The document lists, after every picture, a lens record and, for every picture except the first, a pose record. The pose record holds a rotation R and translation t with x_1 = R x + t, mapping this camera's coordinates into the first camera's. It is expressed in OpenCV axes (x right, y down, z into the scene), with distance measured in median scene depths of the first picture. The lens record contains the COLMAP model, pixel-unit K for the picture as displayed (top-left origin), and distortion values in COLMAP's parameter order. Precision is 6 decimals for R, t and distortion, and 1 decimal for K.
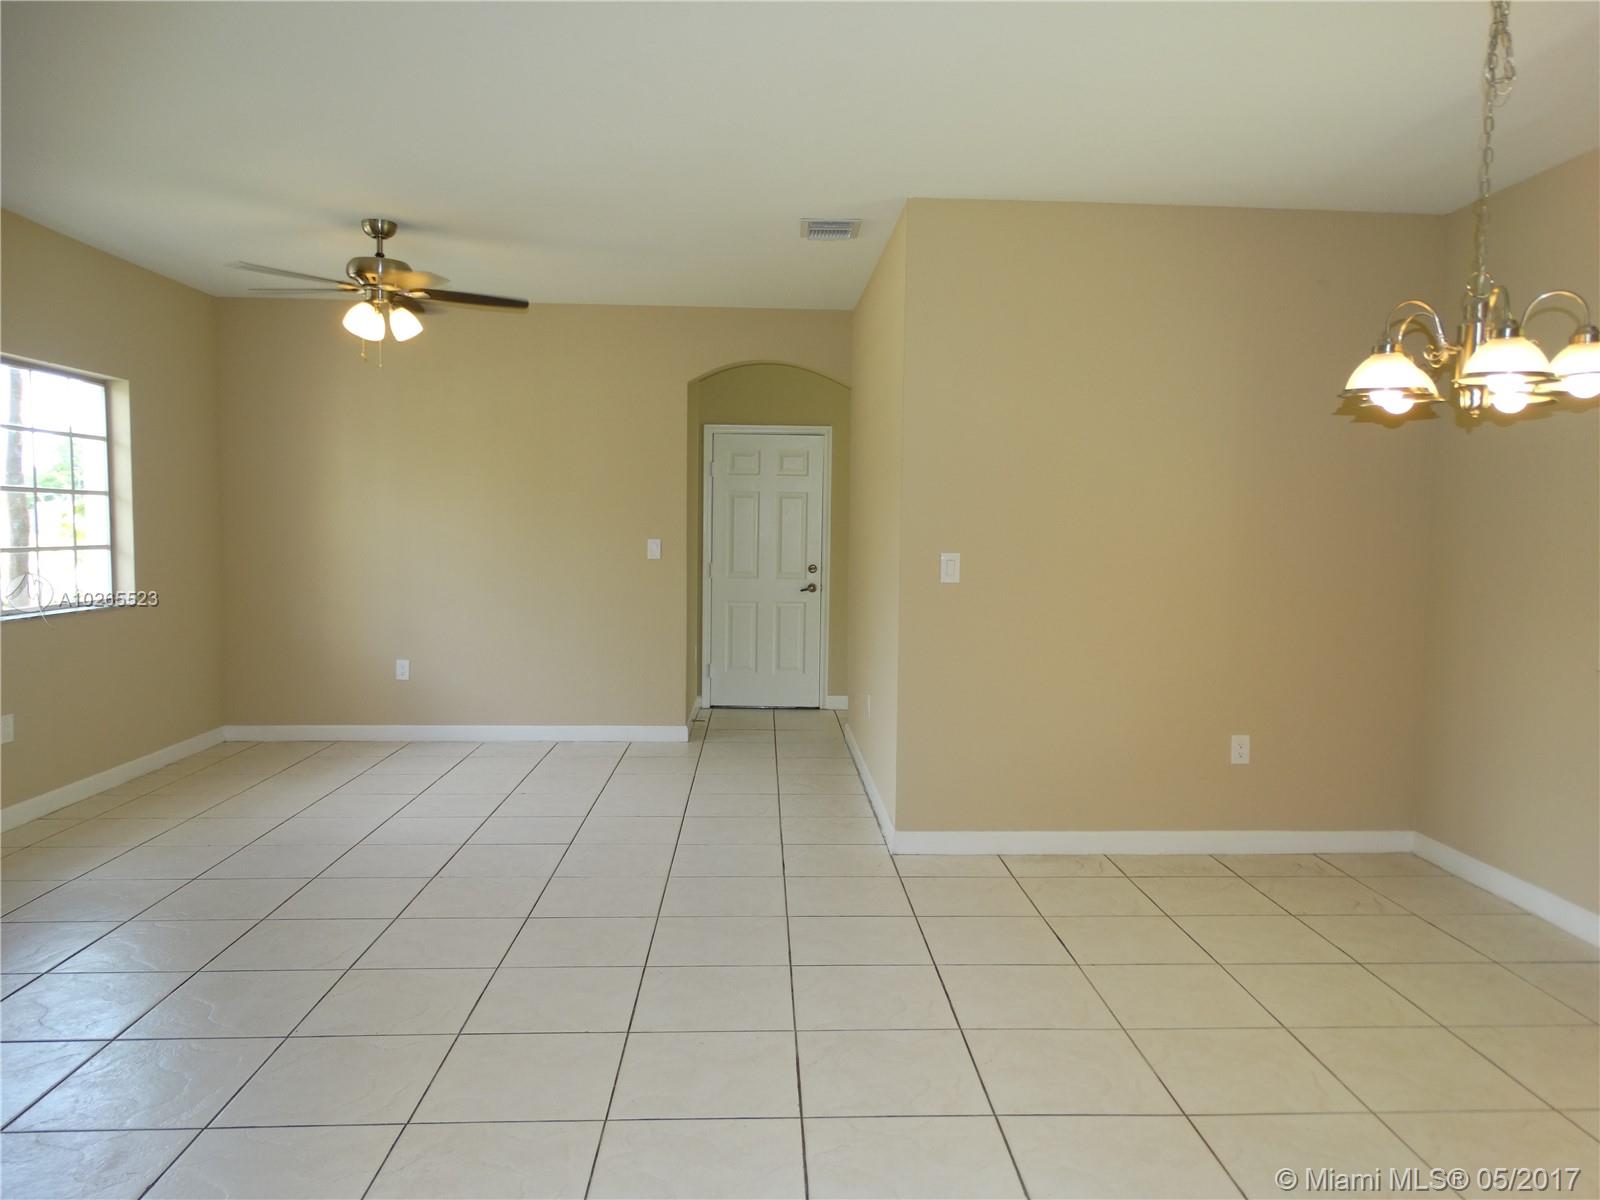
lens RADIAL K [[1148.2, 0, 810.4], [0, 1148.2, 598.0], [0, 0, 1]] dist [-0.000437, 0.001013]
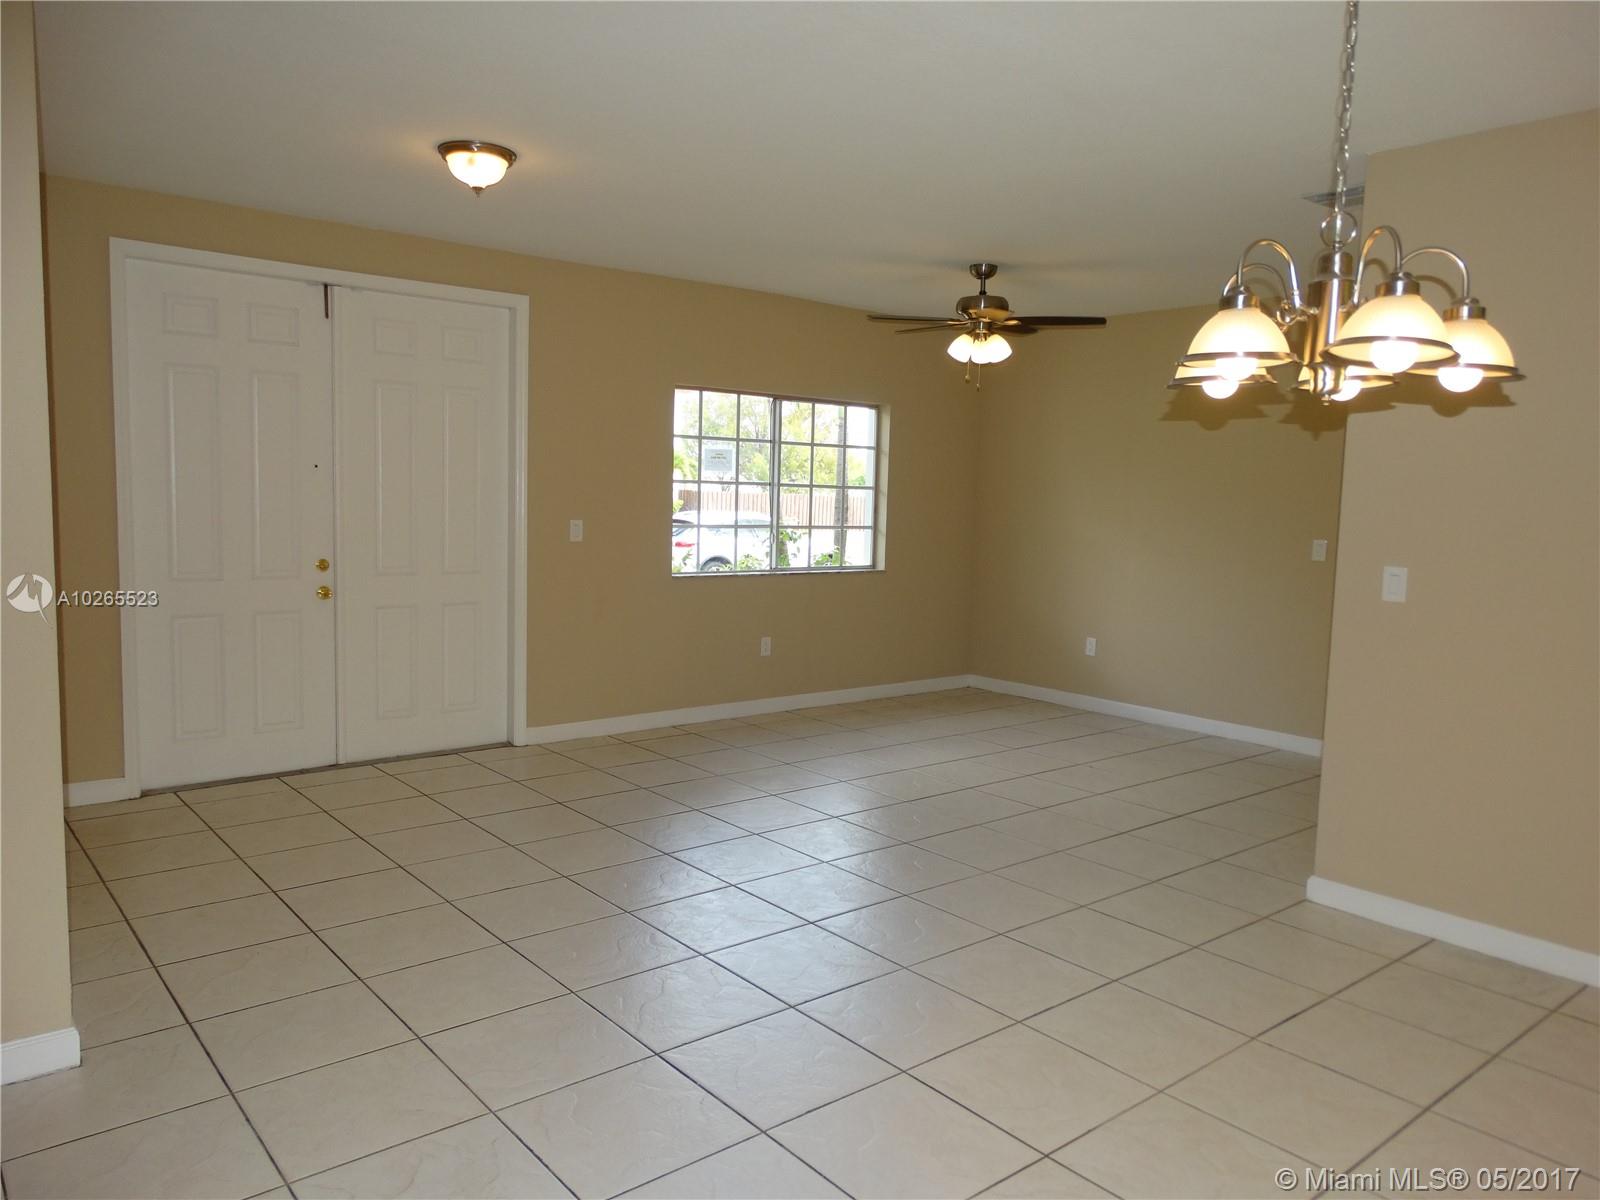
lens RADIAL K [[1148.2, 0, 810.4], [0, 1148.2, 598.0], [0, 0, 1]] dist [-0.000437, 0.001013]
pose [[0.597836, 0.083949, -0.797211, 0.508593], [-0.080283, 0.995771, 0.044654, -0.018130], [0.797588, 0.037307, 0.602048, 0.138941]]
